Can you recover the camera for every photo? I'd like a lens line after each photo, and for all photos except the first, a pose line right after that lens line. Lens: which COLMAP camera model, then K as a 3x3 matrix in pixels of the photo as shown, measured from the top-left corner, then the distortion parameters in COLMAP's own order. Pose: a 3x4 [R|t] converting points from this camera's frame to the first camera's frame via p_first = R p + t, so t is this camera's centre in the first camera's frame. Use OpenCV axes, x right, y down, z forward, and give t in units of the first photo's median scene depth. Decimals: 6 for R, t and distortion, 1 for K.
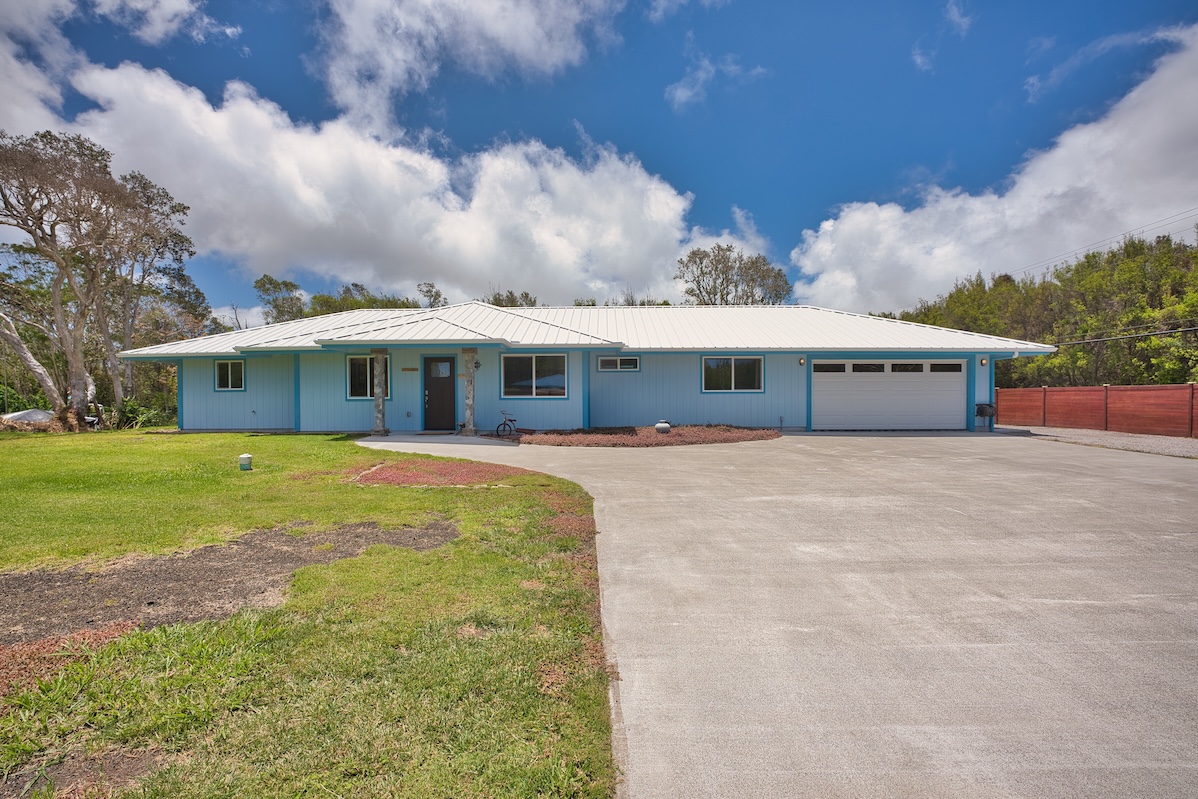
lens RADIAL K [[527.3, 0, 599.0], [0, 527.3, 399.5], [0, 0, 1]] dist [-0.052510, -0.000070]
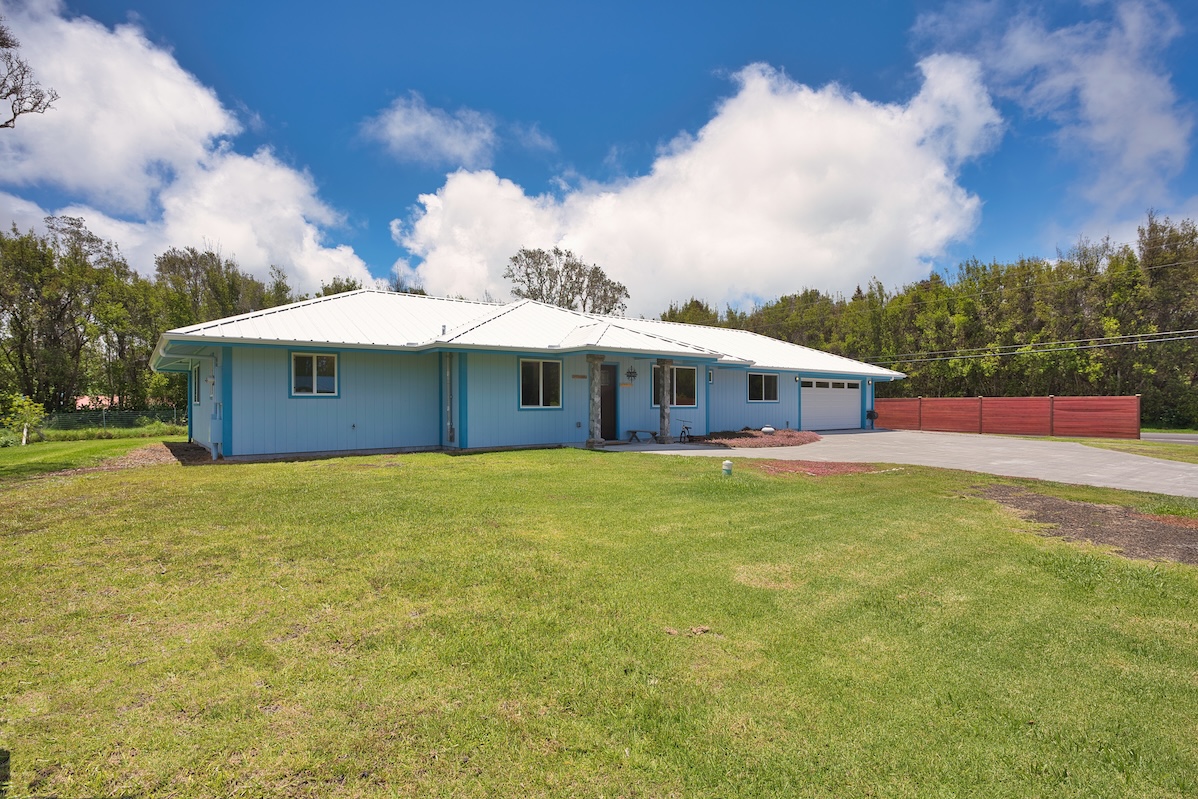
lens RADIAL K [[610.5, 0, 599.0], [0, 610.5, 399.5], [0, 0, 1]] dist [-0.001300, 0.000441]
pose [[0.782190, 0.007061, 0.623000, -0.953166], [-0.001119, 0.999950, -0.009928, -0.005259], [-0.623039, 0.007069, 0.782159, 0.106848]]
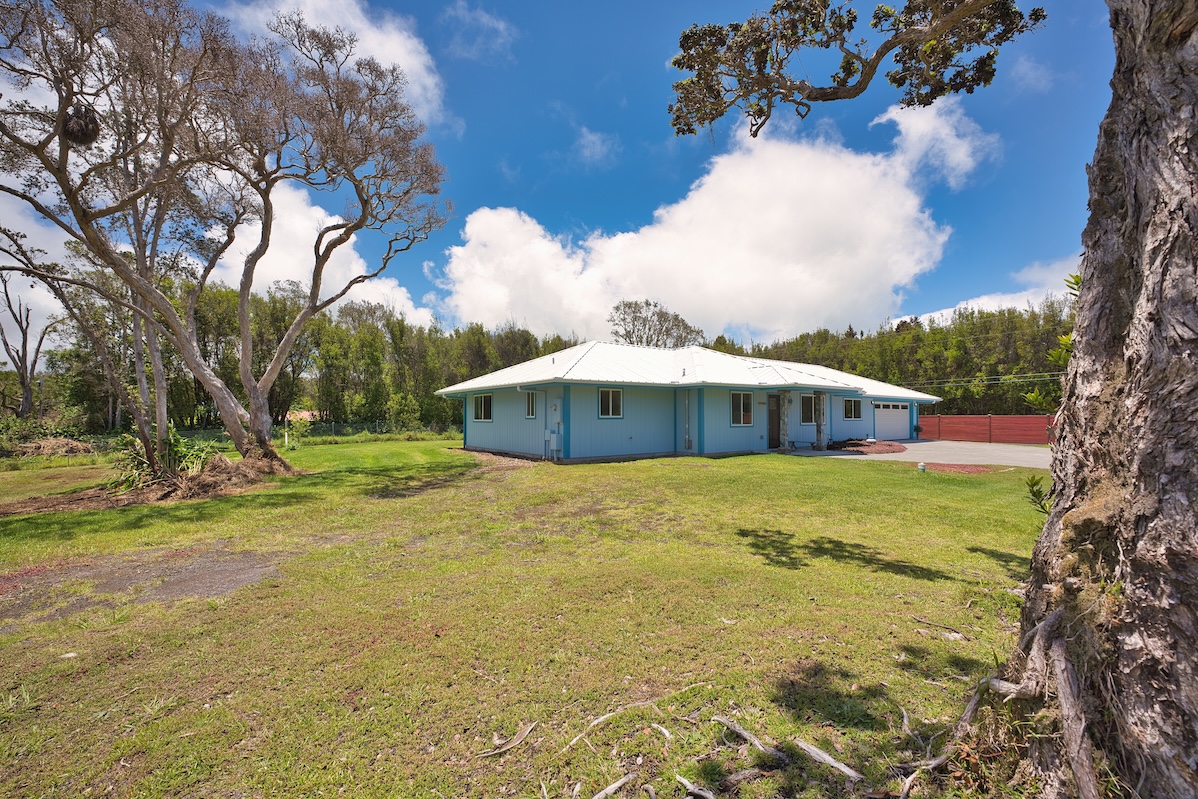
lens RADIAL K [[494.3, 0, 599.0], [0, 494.3, 399.5], [0, 0, 1]] dist [-0.000704, -0.000119]
pose [[0.792308, 0.024883, 0.609614, -1.368407], [-0.004271, 0.999370, -0.035241, -0.019740], [-0.610106, 0.025318, 0.791915, 0.233033]]
